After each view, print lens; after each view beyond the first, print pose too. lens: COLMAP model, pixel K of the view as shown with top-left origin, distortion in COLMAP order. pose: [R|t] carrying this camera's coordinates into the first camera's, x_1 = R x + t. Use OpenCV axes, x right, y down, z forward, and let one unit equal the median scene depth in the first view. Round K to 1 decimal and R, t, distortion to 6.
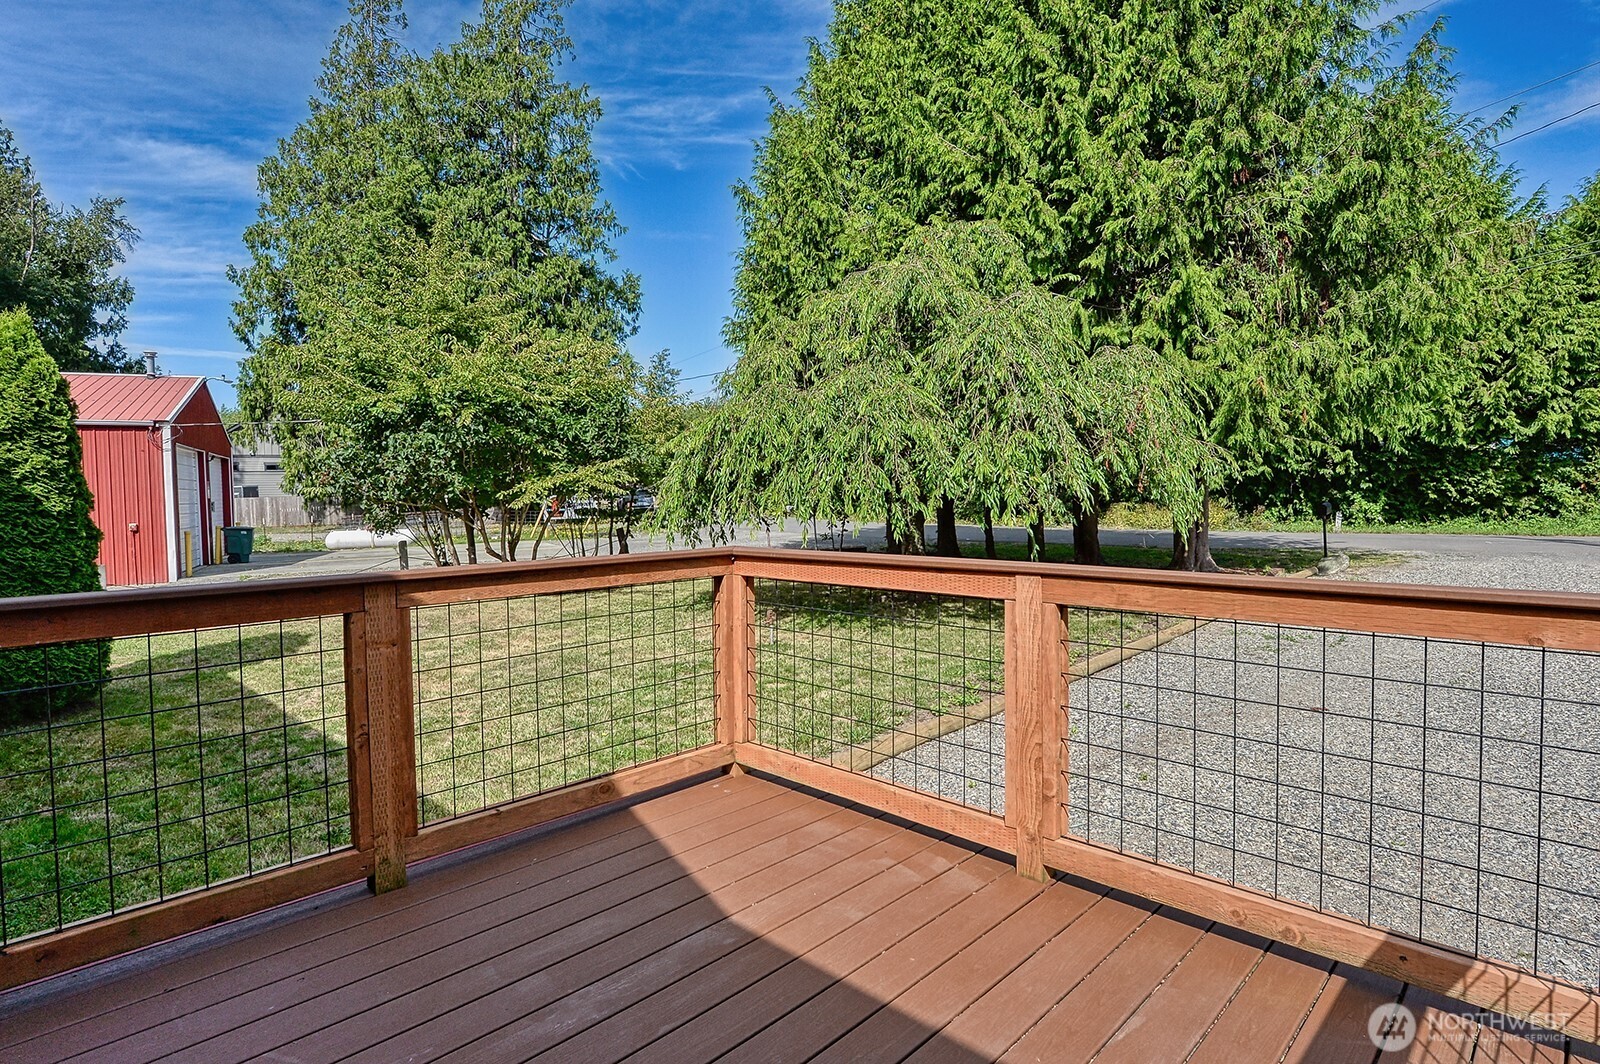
lens RADIAL K [[831.8, 0, 800.9], [0, 831.8, 535.4], [0, 0, 1]] dist [0.001054, -0.006353]
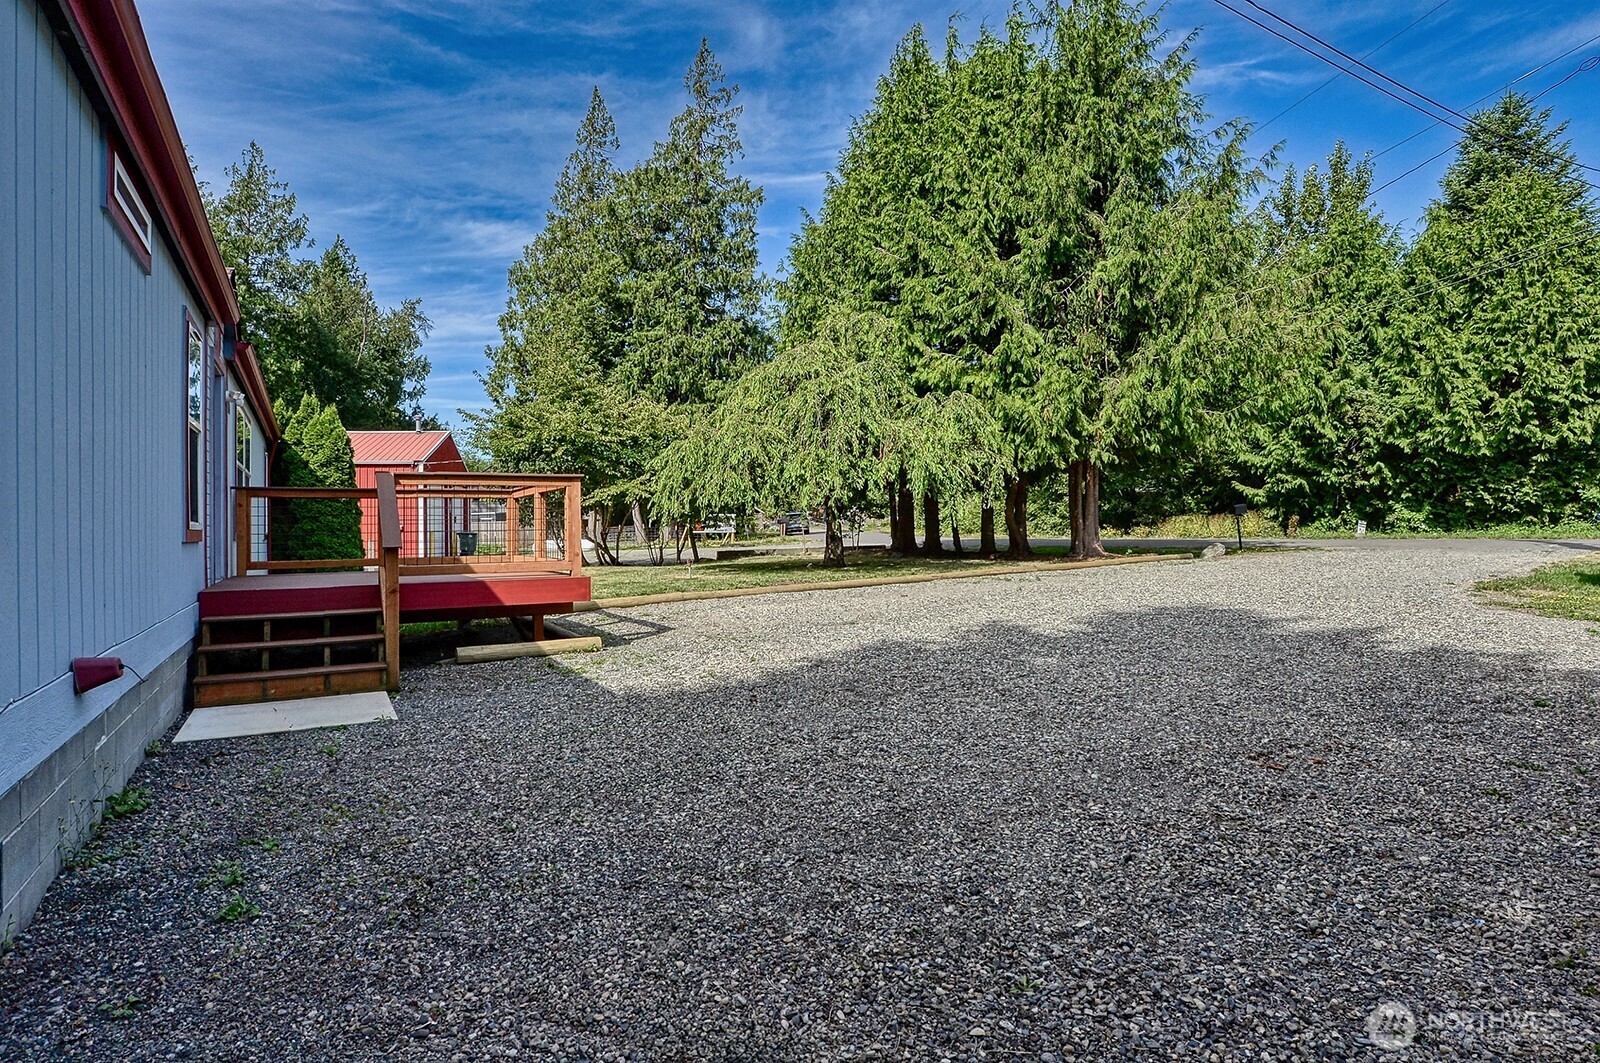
lens RADIAL K [[832.4, 0, 801.3], [0, 832.4, 526.7], [0, 0, 1]] dist [-0.002675, -0.000571]
pose [[0.964543, -0.003972, -0.263897, 0.218463], [-0.009090, 0.998794, -0.048257, 0.035998], [0.263771, 0.048944, 0.963343, -0.202540]]
